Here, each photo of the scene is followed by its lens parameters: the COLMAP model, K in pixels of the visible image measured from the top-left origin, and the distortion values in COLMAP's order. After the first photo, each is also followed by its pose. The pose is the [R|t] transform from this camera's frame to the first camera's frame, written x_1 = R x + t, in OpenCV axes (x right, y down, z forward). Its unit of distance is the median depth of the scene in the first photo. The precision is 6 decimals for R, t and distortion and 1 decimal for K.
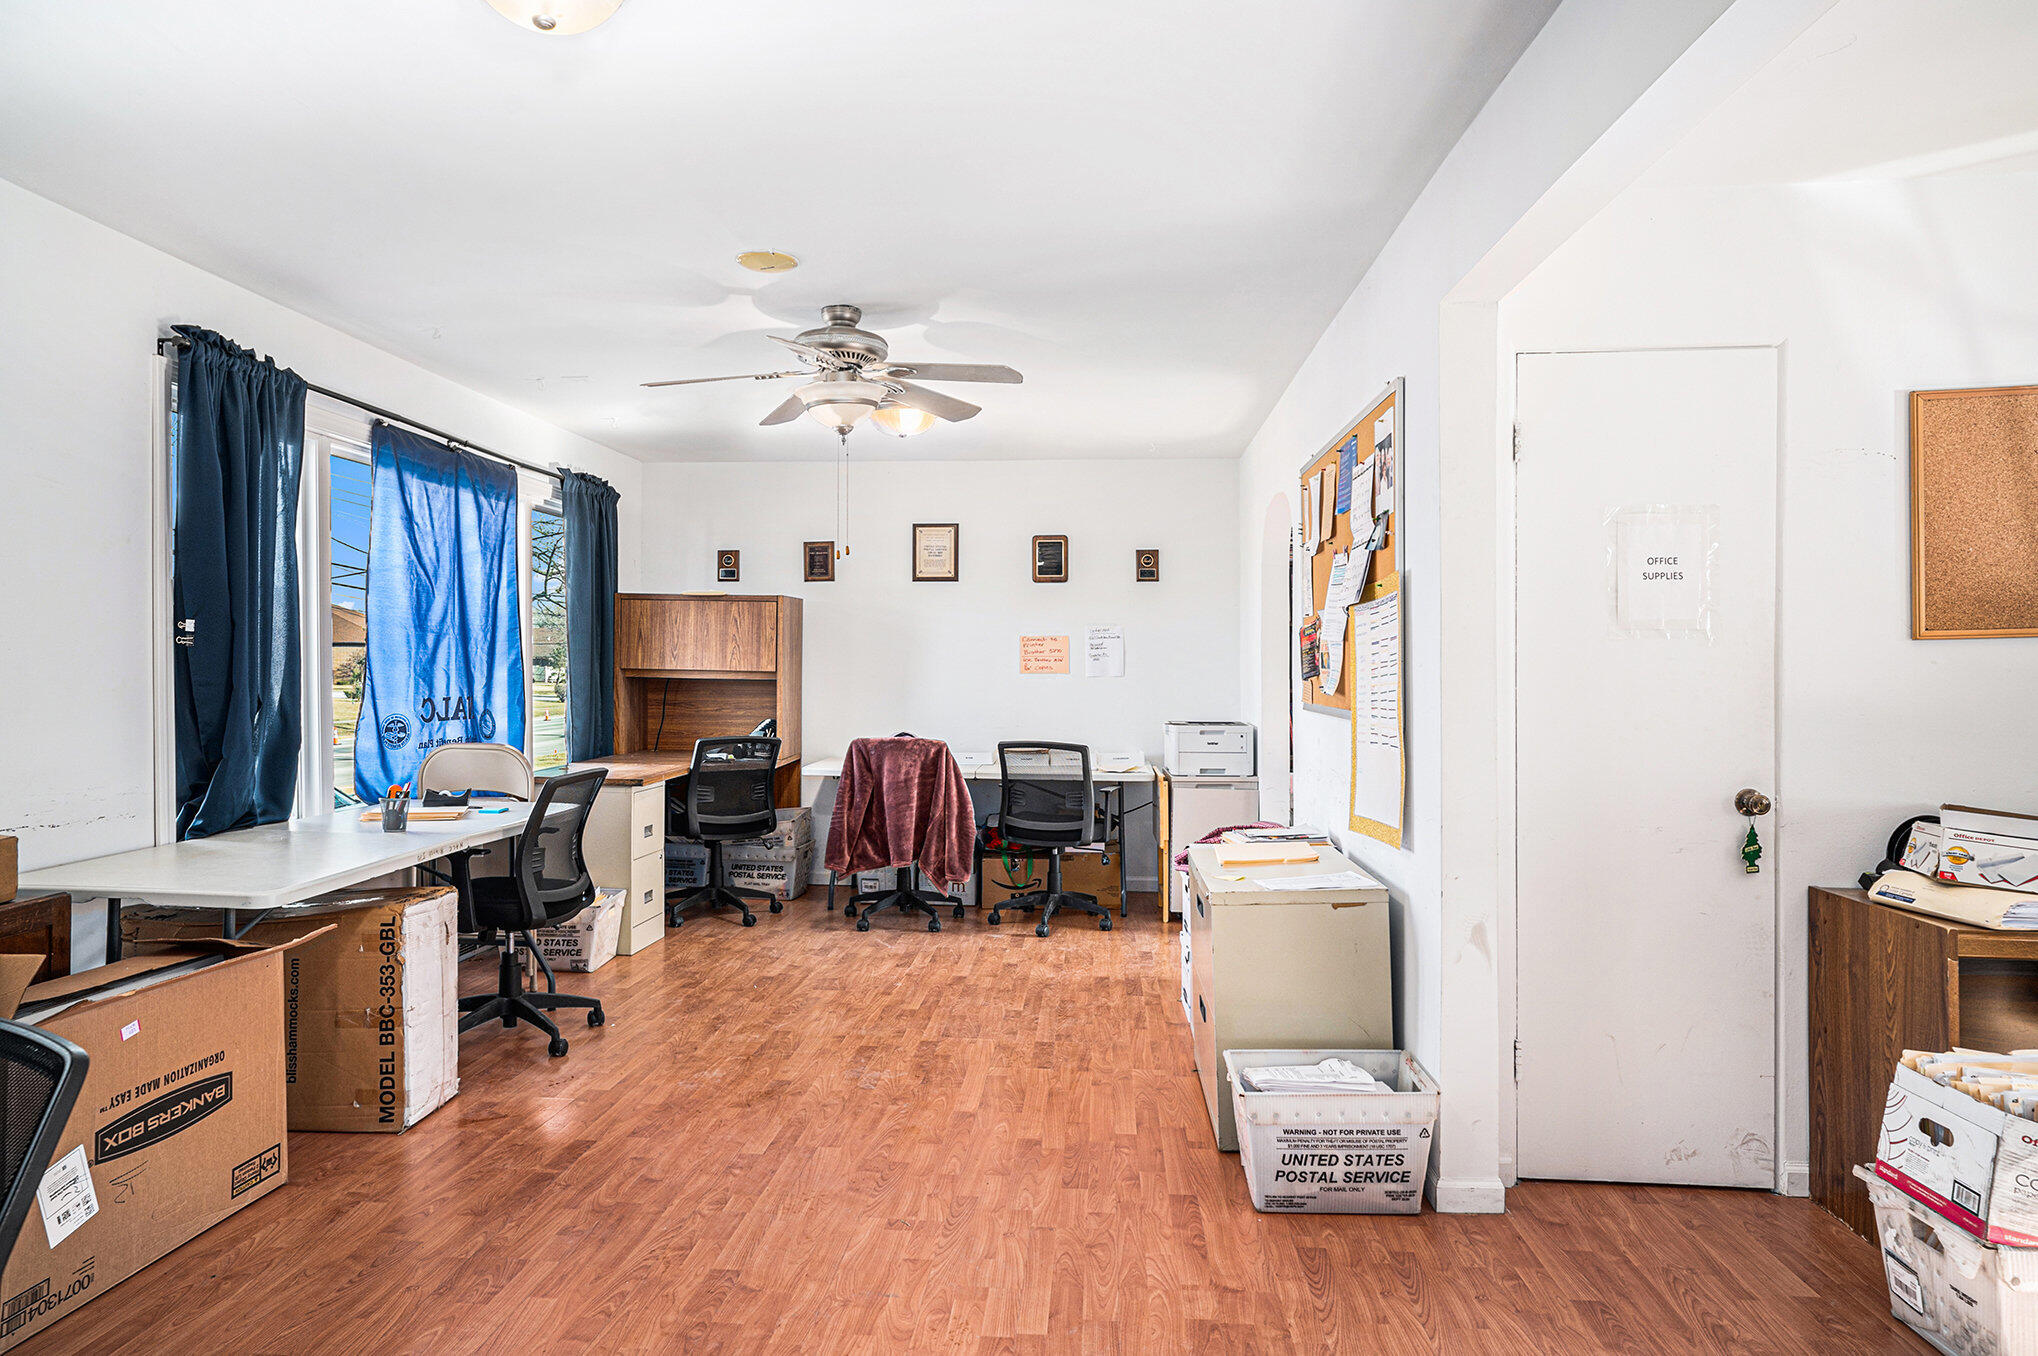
lens RADIAL K [[1188.2, 0, 1039.5], [0, 1188.2, 679.8], [0, 0, 1]] dist [-0.008621, 0.012267]
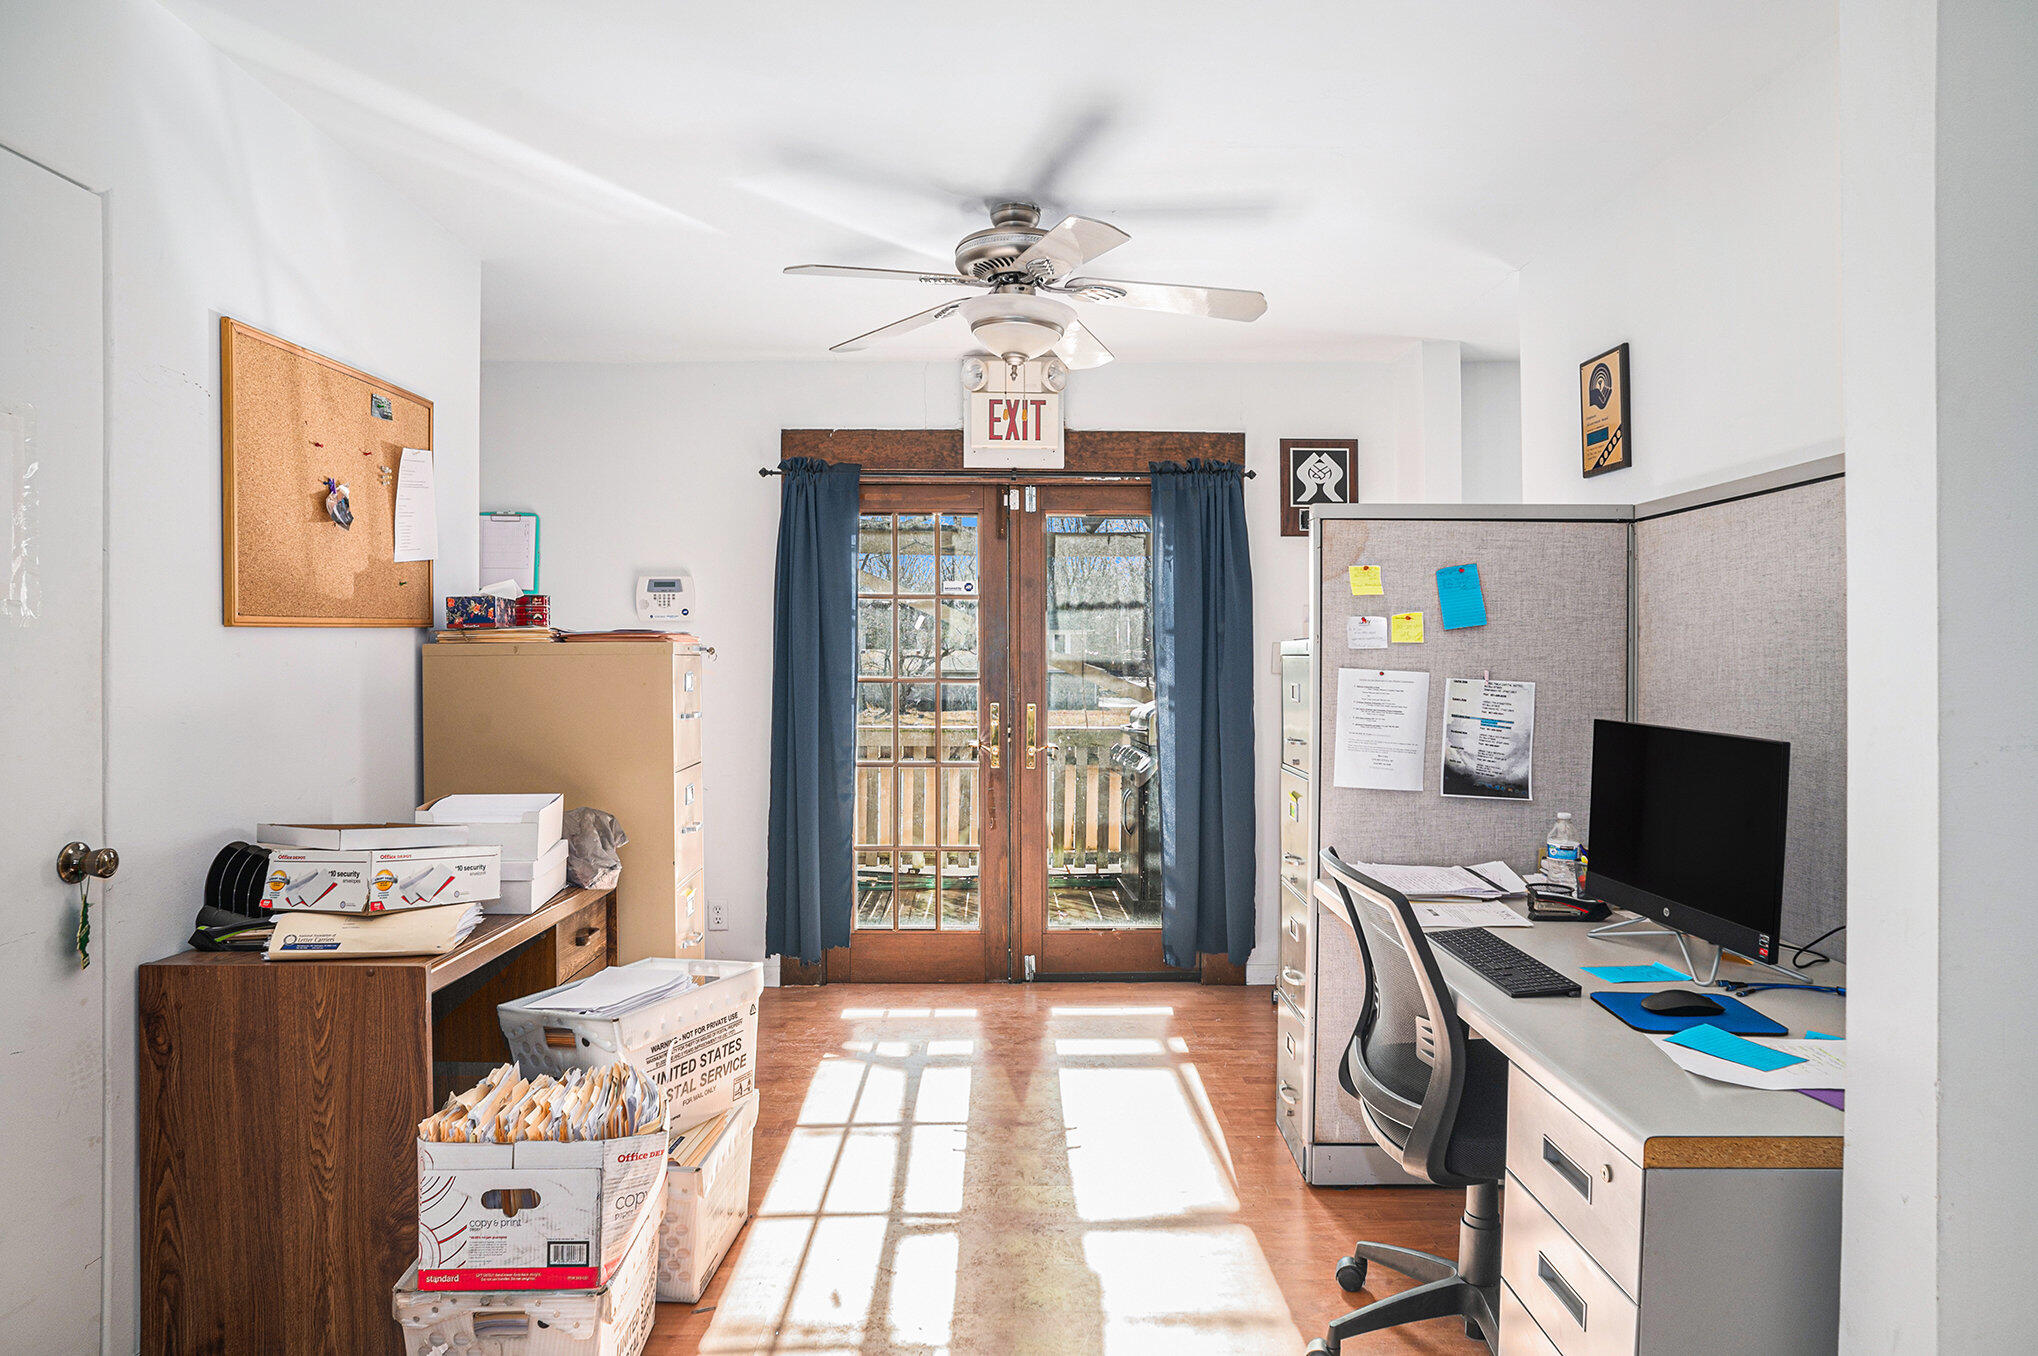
lens RADIAL K [[1188.2, 0, 1015.6], [0, 1188.2, 669.7], [0, 0, 1]] dist [-0.008621, 0.012267]
pose [[-0.052774, -0.002975, 0.998602, -0.101509], [0.002848, 0.999991, 0.003129, -0.005546], [-0.998602, 0.003009, -0.052765, 0.543025]]
